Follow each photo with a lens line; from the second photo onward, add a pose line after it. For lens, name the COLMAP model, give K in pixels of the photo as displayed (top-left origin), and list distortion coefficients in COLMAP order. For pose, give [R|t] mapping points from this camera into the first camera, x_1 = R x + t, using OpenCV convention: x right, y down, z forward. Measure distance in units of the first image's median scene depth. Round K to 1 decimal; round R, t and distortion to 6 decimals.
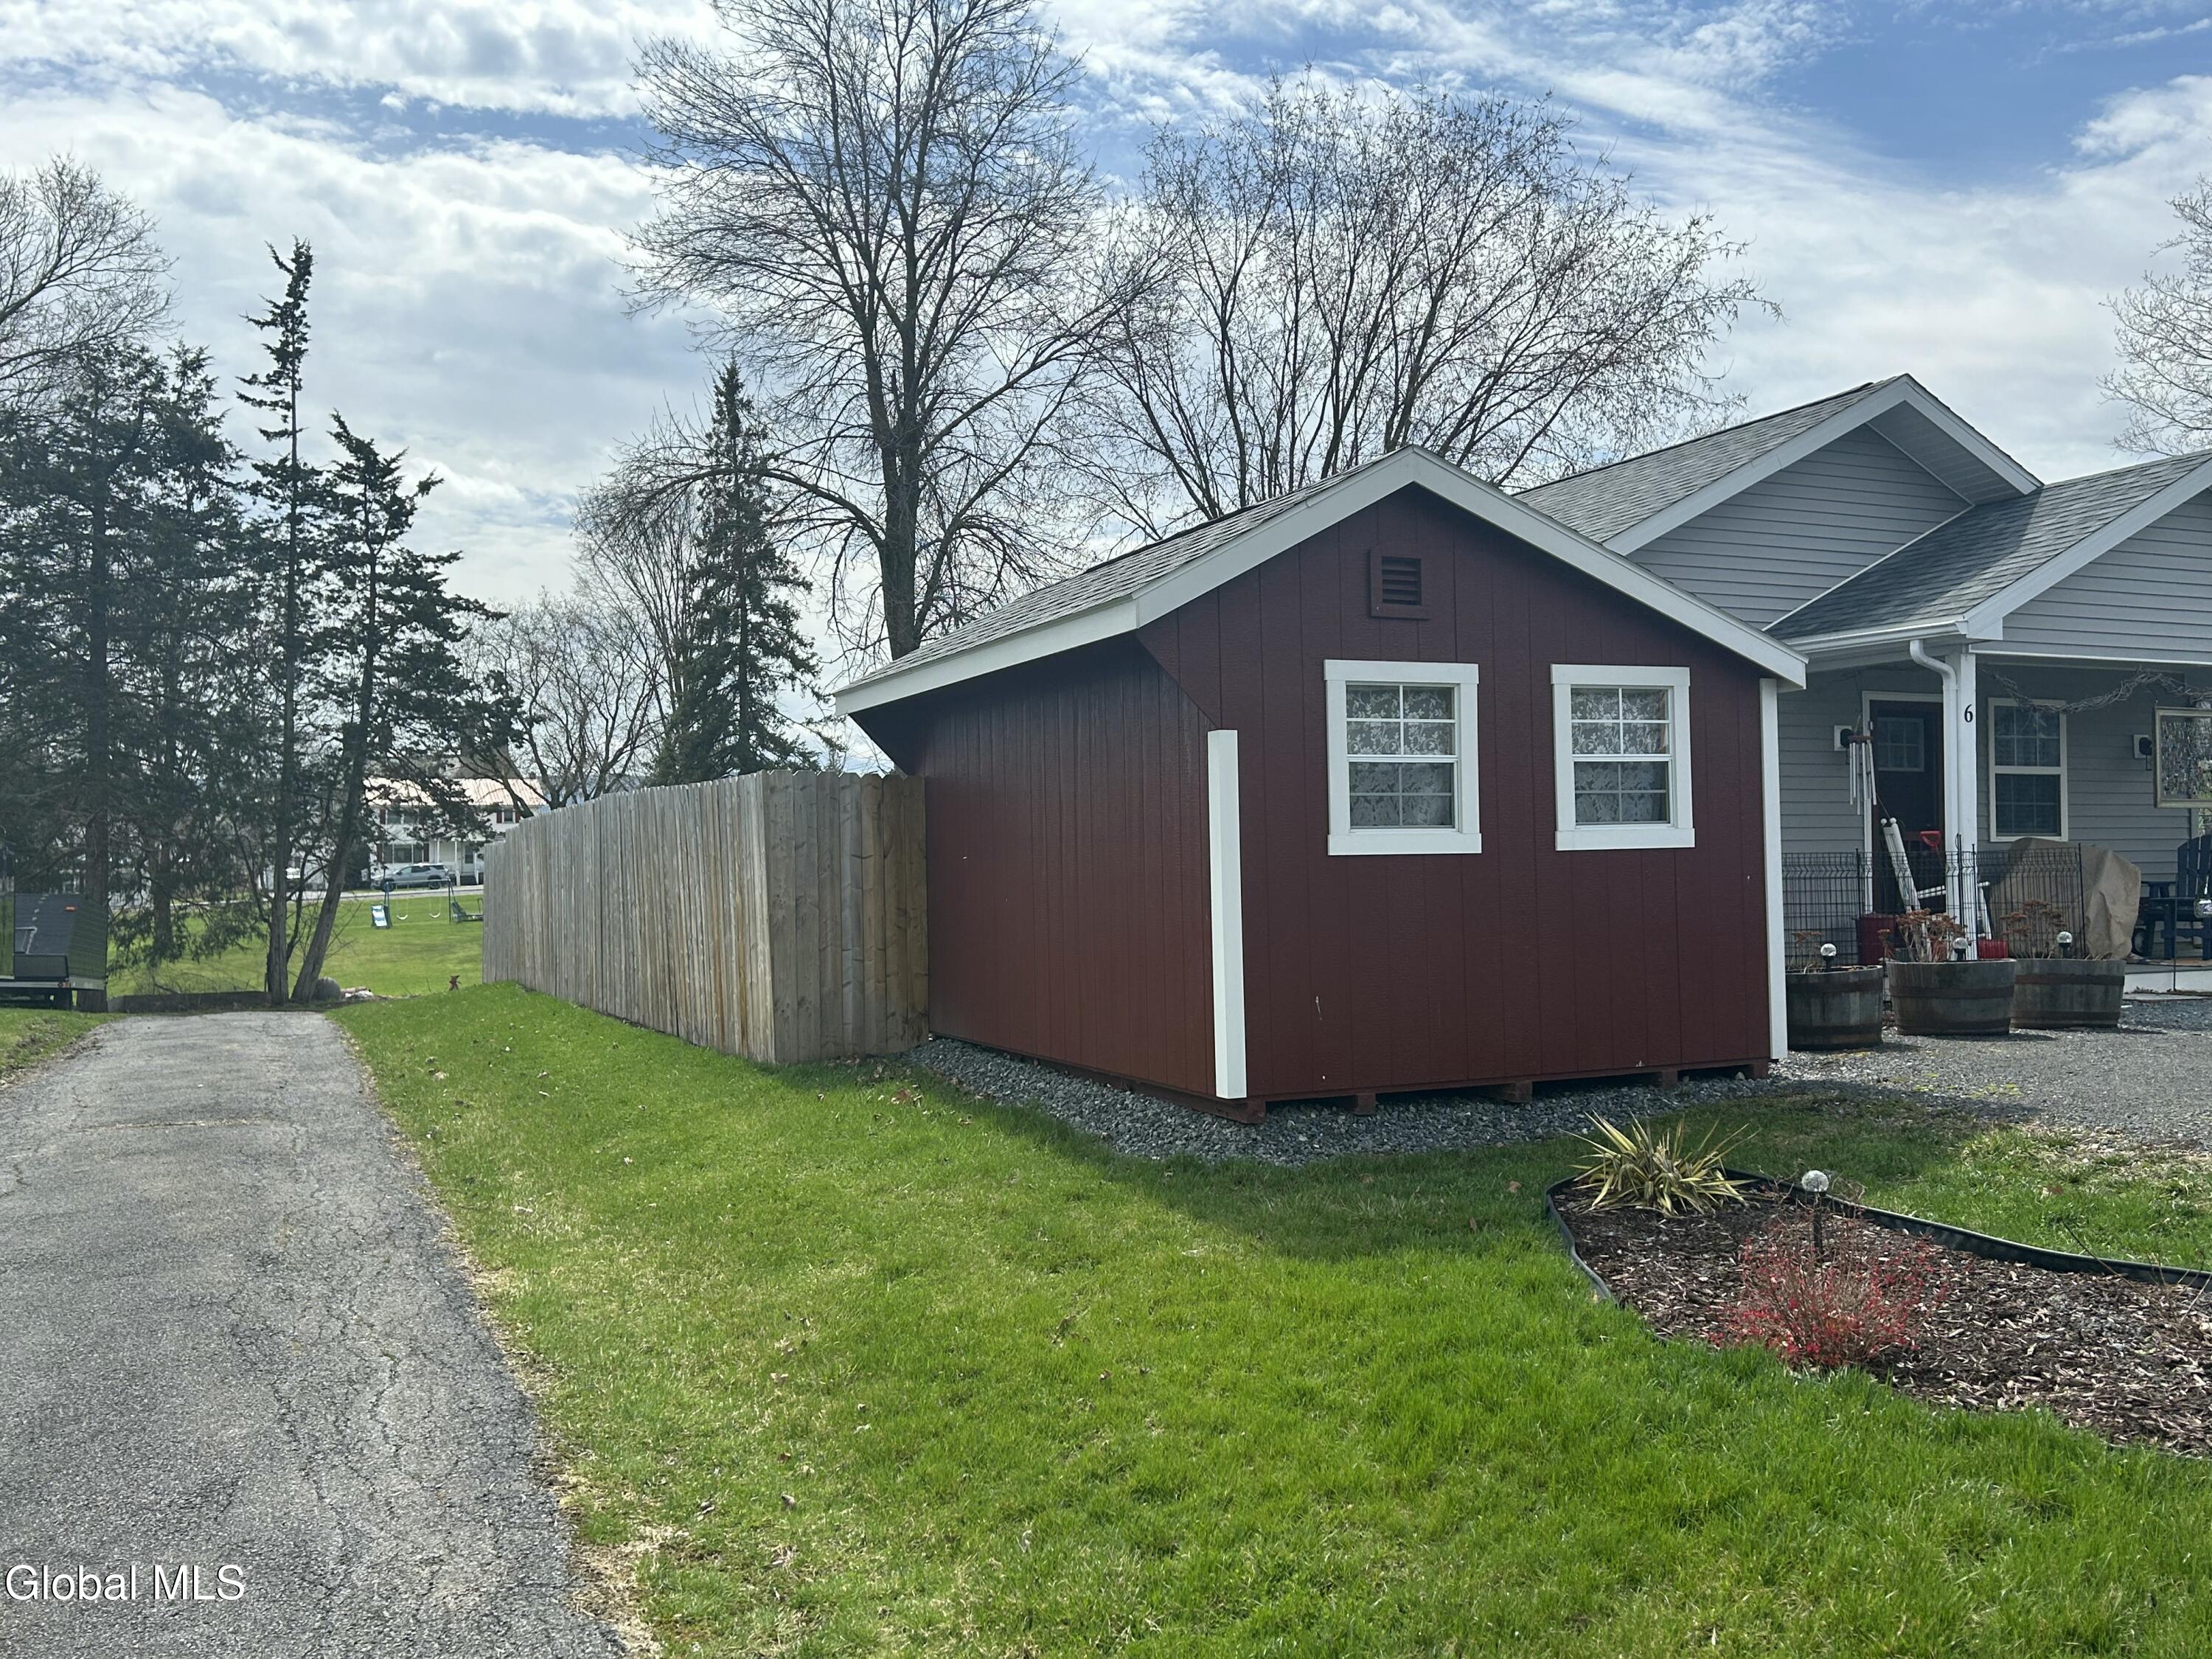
lens RADIAL K [[1915.4, 0, 1107.7], [0, 1915.4, 831.0], [0, 0, 1]] dist [0.083389, -0.063482]
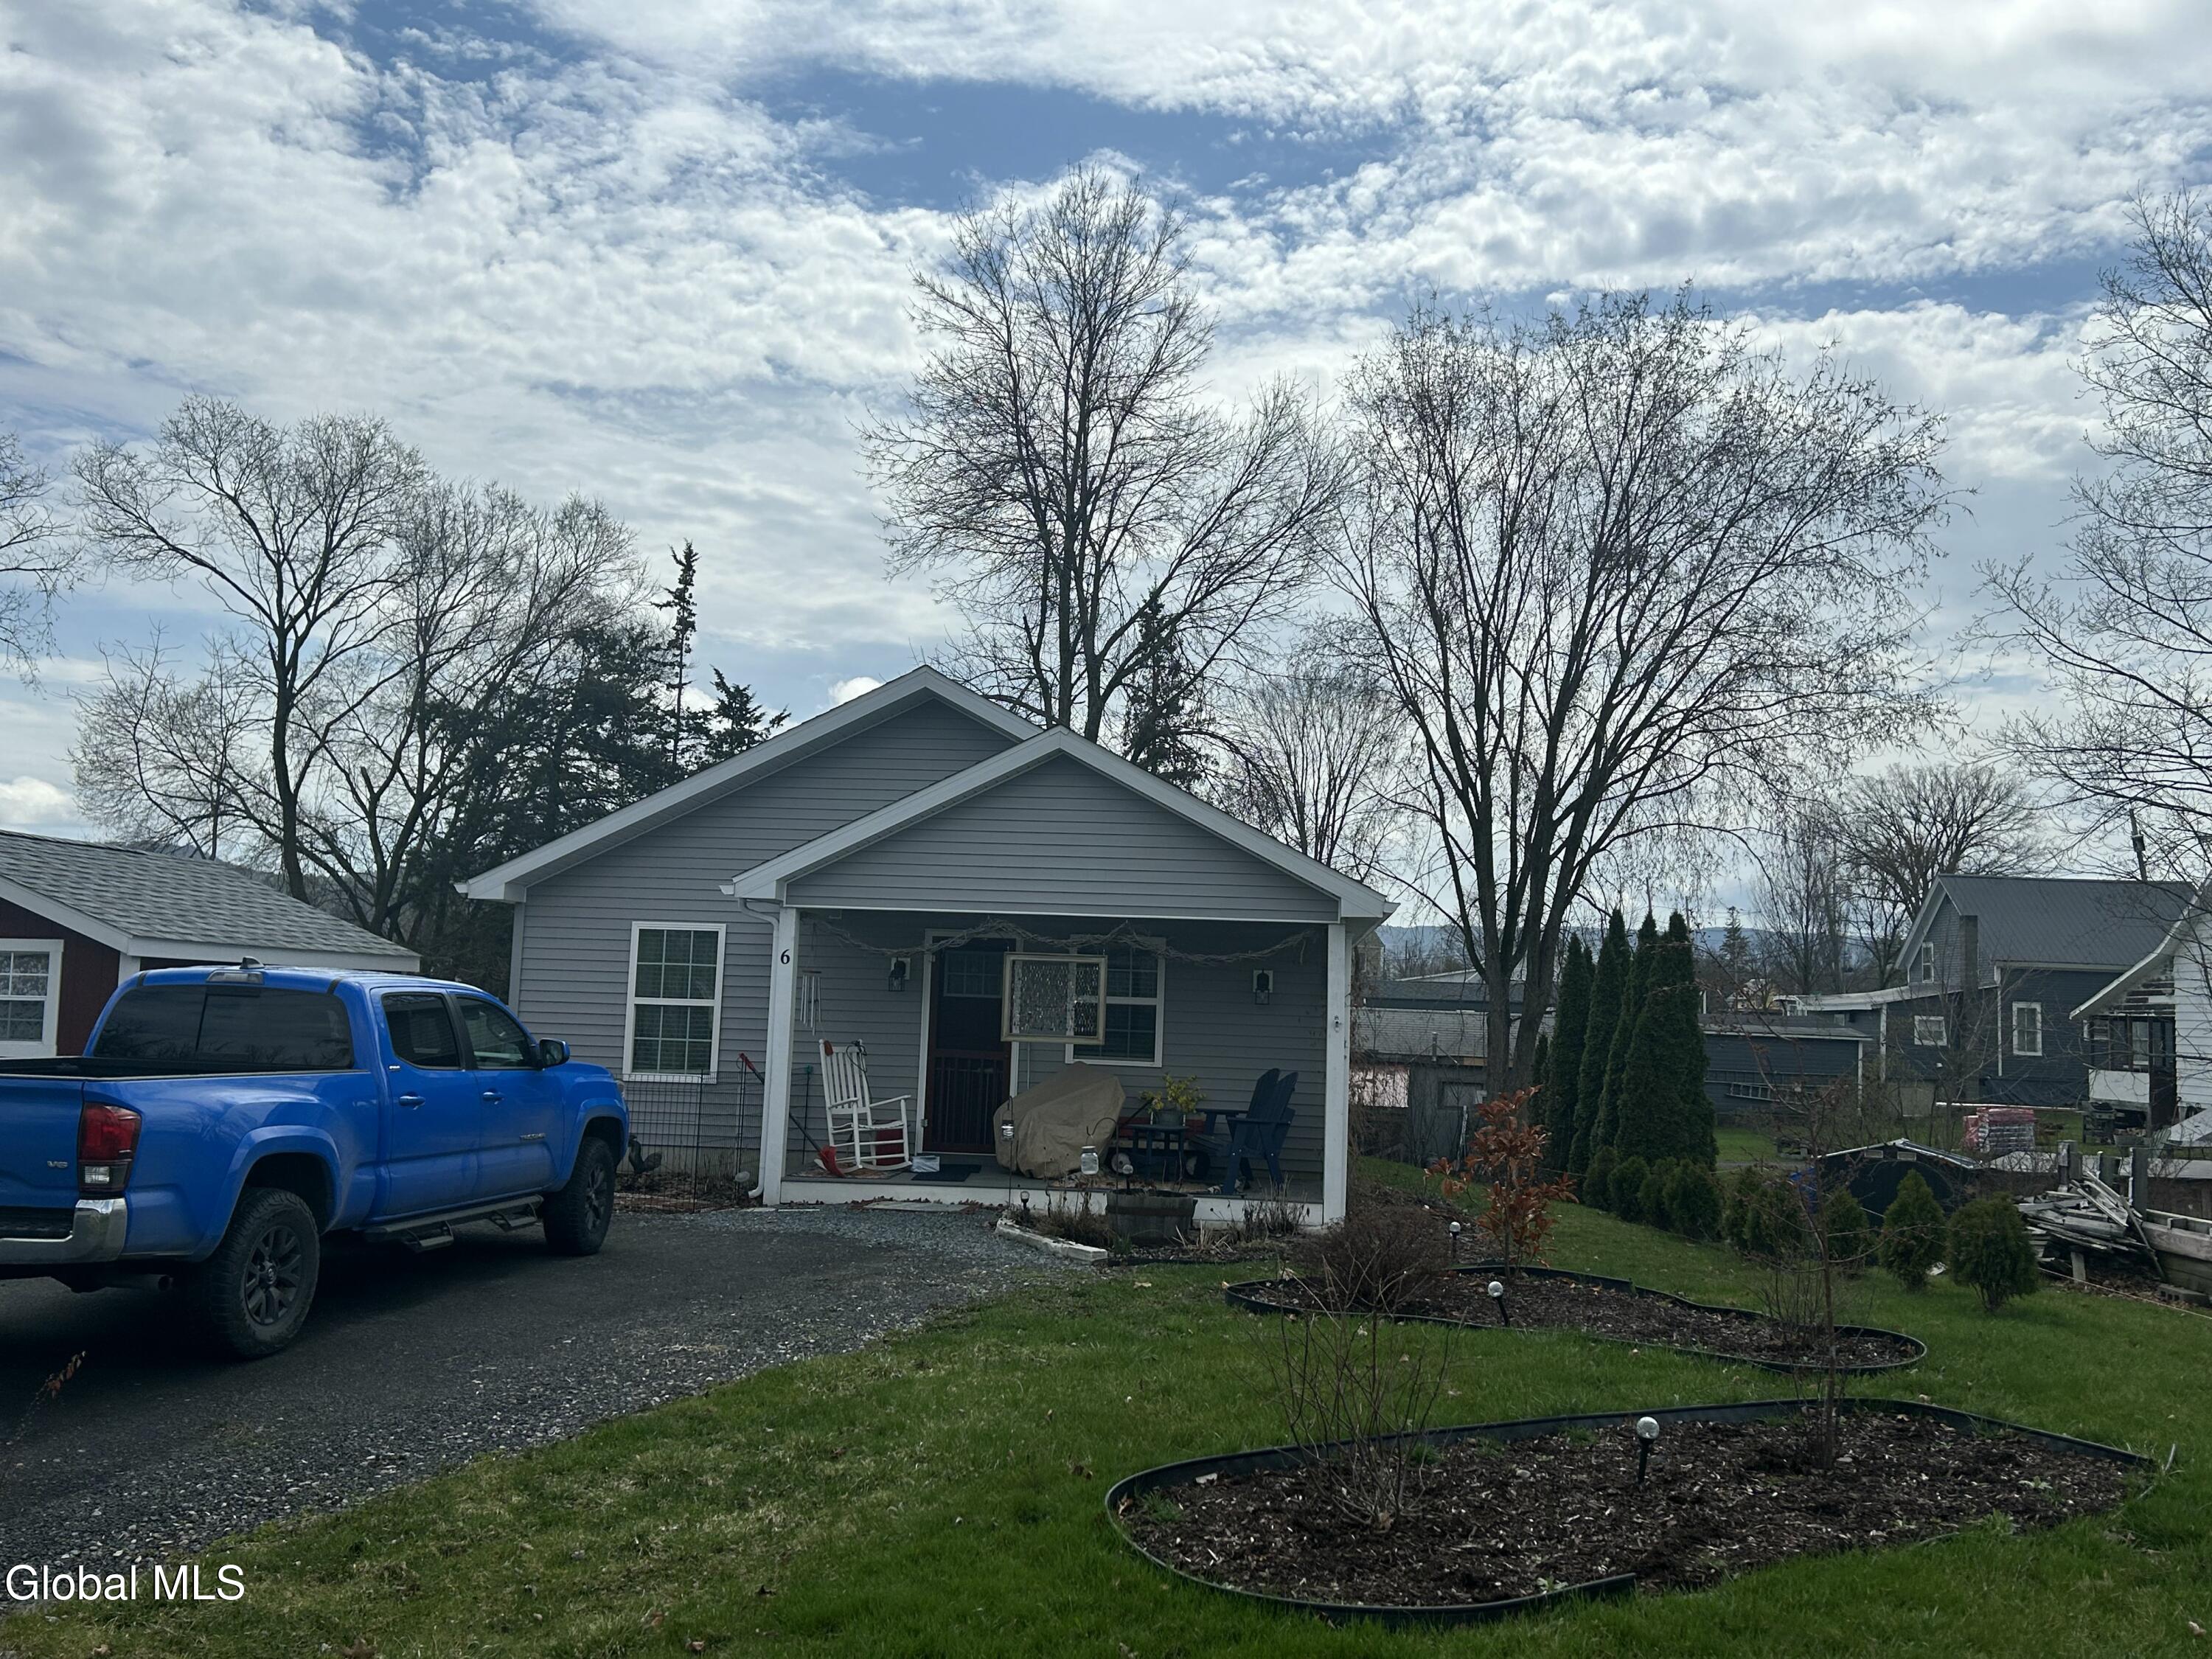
lens RADIAL K [[1915.4, 0, 1109.2], [0, 1915.4, 848.1], [0, 0, 1]] dist [0.083389, -0.063482]
pose [[0.875277, -0.001745, -0.483618, 0.467189], [-0.032732, 0.997487, -0.062839, -0.022943], [0.482513, 0.070831, 0.873020, 0.012129]]
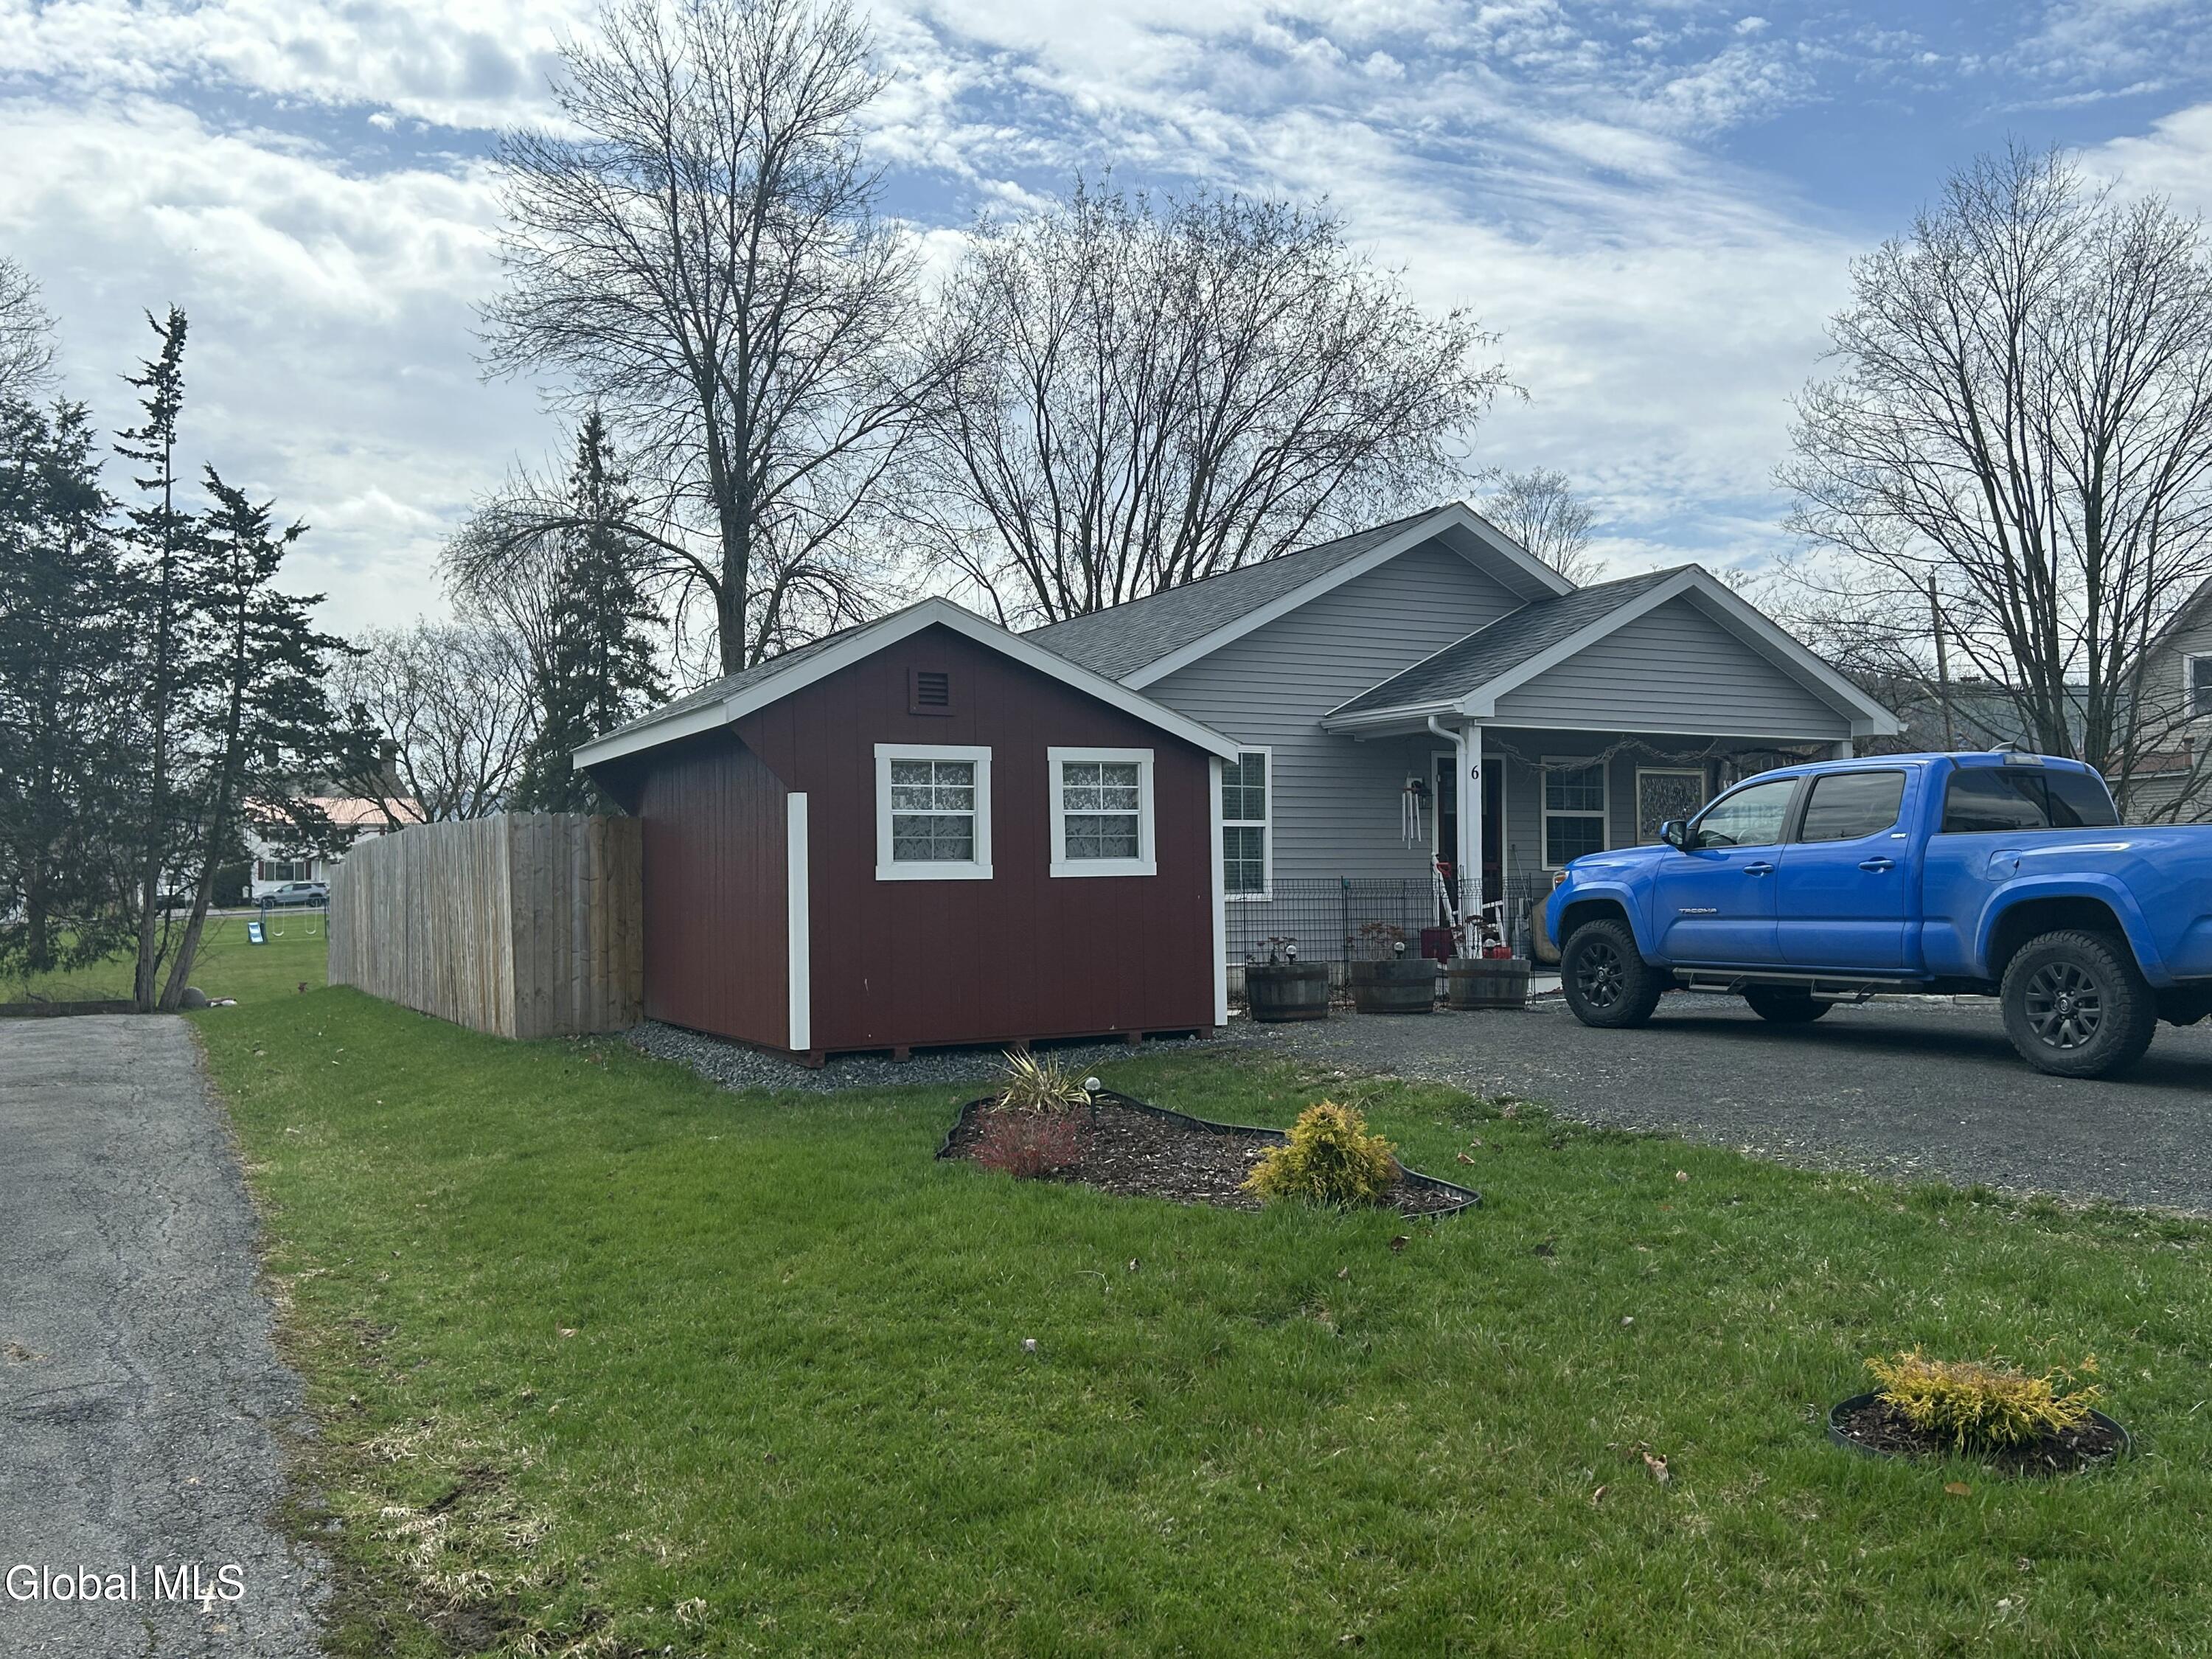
lens RADIAL K [[1915.4, 0, 1107.5], [0, 1915.4, 822.7], [0, 0, 1]] dist [0.083389, -0.063482]
pose [[0.998829, 0.005647, 0.048048, 0.052775], [-0.004943, 0.999879, -0.014759, -0.002472], [-0.048126, 0.014504, 0.998736, -0.105640]]
